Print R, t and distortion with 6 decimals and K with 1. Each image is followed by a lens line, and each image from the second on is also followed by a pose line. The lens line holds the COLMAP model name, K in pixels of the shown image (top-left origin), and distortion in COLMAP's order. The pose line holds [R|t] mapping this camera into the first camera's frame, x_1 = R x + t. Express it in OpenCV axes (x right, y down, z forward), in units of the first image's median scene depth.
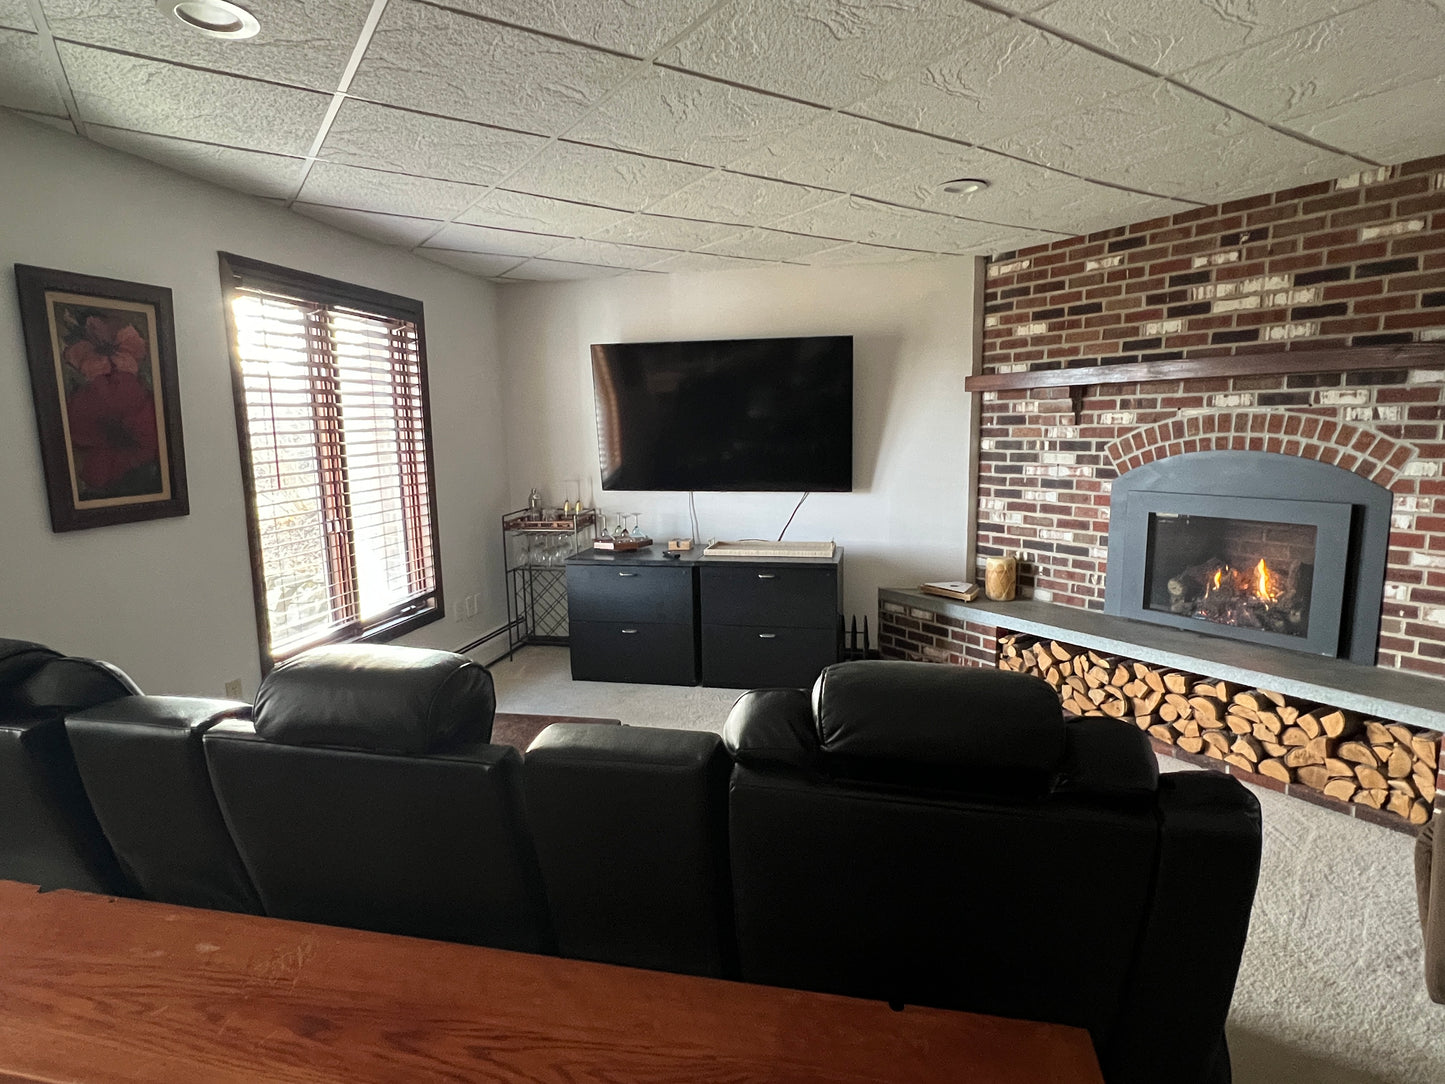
lens RADIAL K [[797.4, 0, 715.5], [0, 797.4, 545.4], [0, 0, 1]] dist [-0.006870, 0.001768]
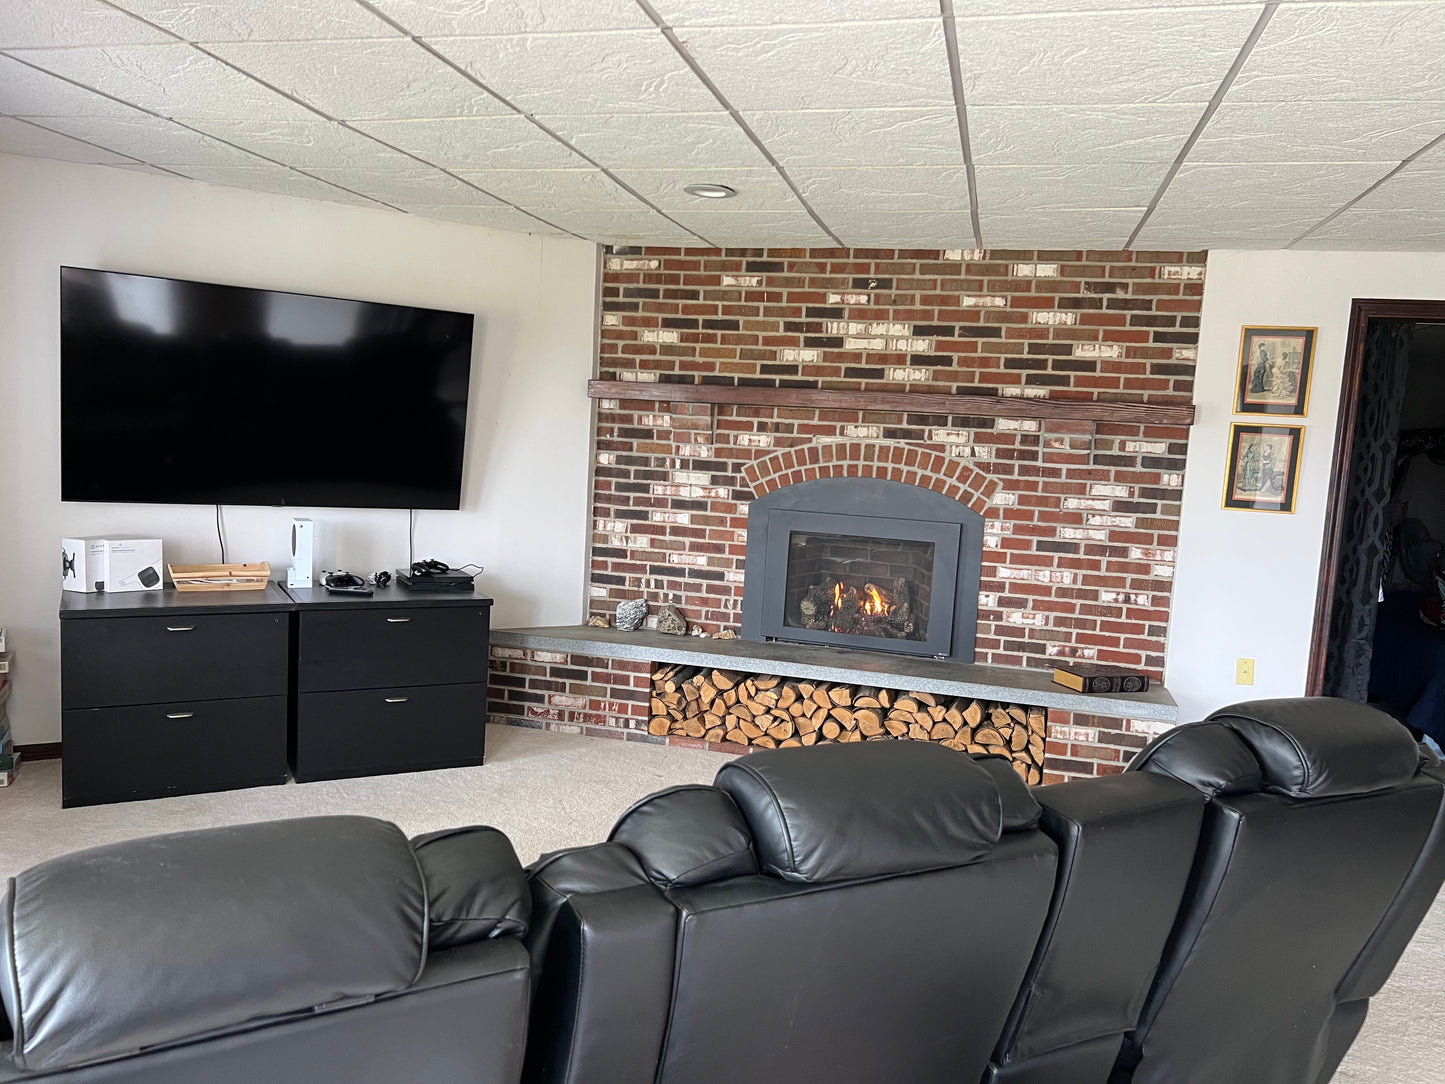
lens RADIAL K [[1081.8, 0, 716.1], [0, 1081.8, 553.7], [0, 0, 1]] dist [0.060931, -0.060896]
pose [[0.743393, -0.014022, 0.668708, -0.453365], [0.030187, 0.999465, -0.012600, -0.002983], [-0.668173, 0.029553, 0.743419, 0.037396]]
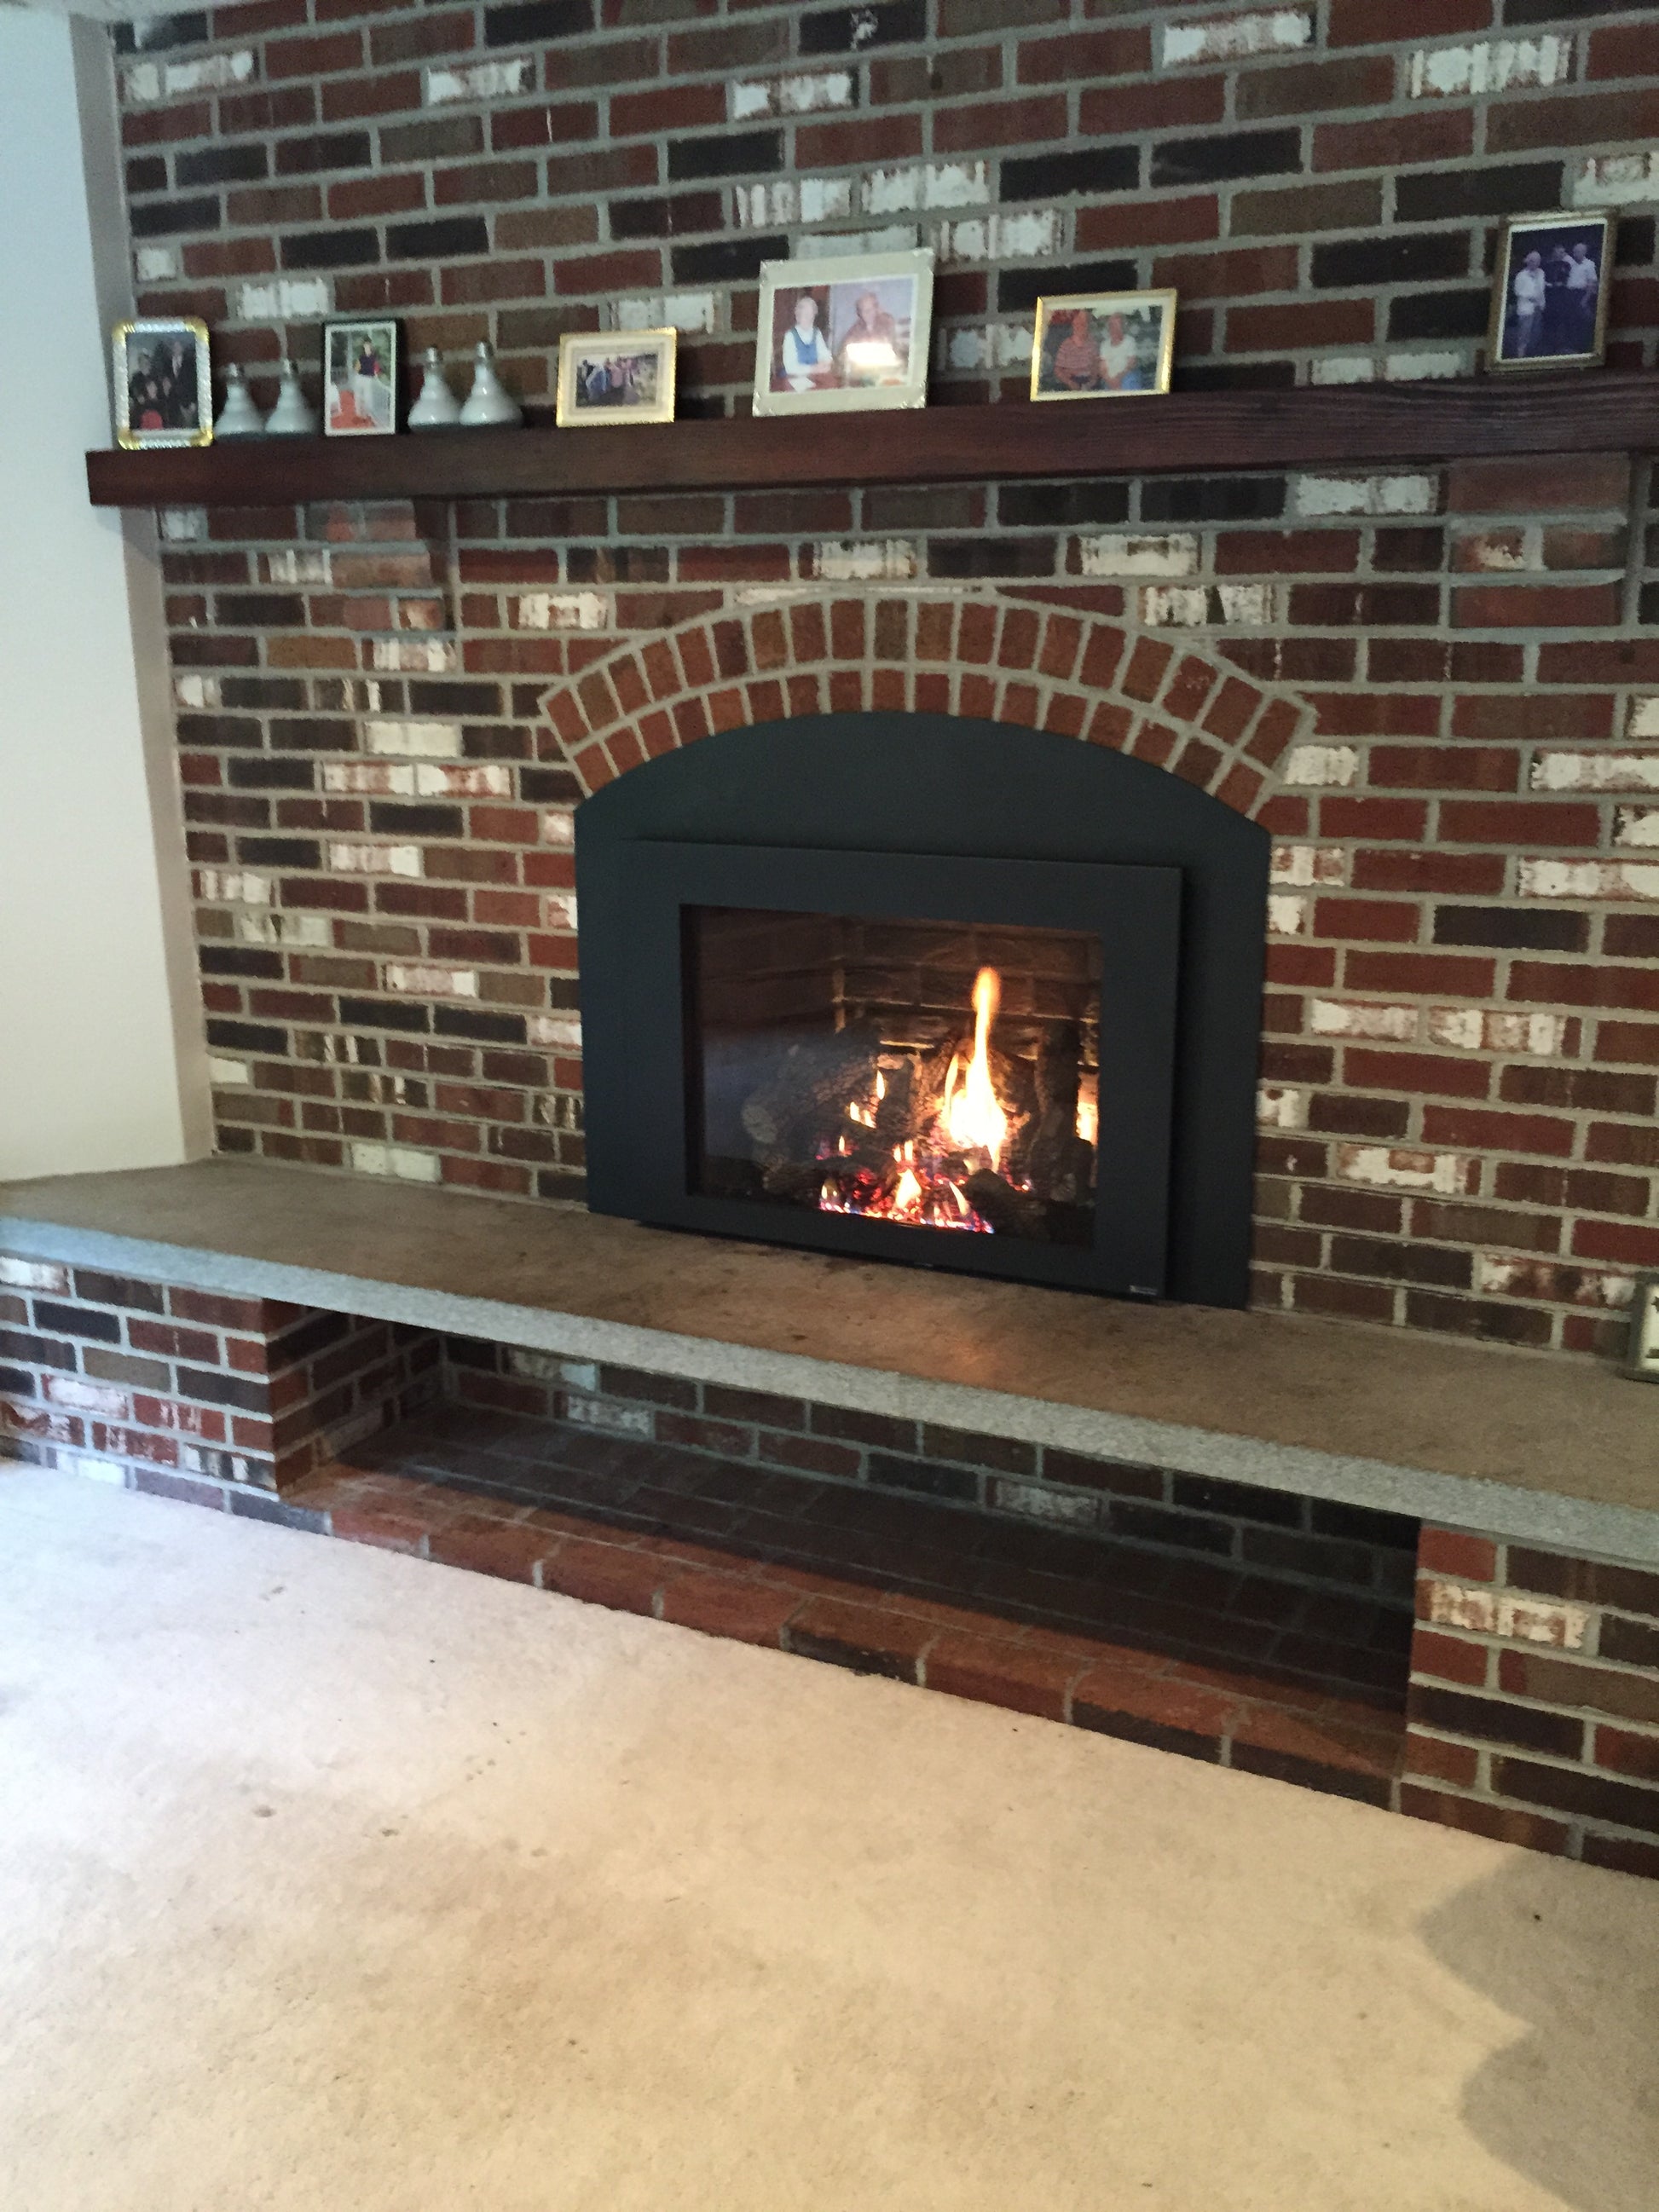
lens RADIAL K [[1896.0, 0, 835.0], [0, 1896.0, 1105.8], [0, 0, 1]] dist [0.079222, -0.107873]
pose [[0.855684, -0.118117, 0.503838, 0.198419], [0.067118, 0.990711, 0.118268, -0.048183], [-0.513128, -0.067384, 0.855663, 0.290957]]
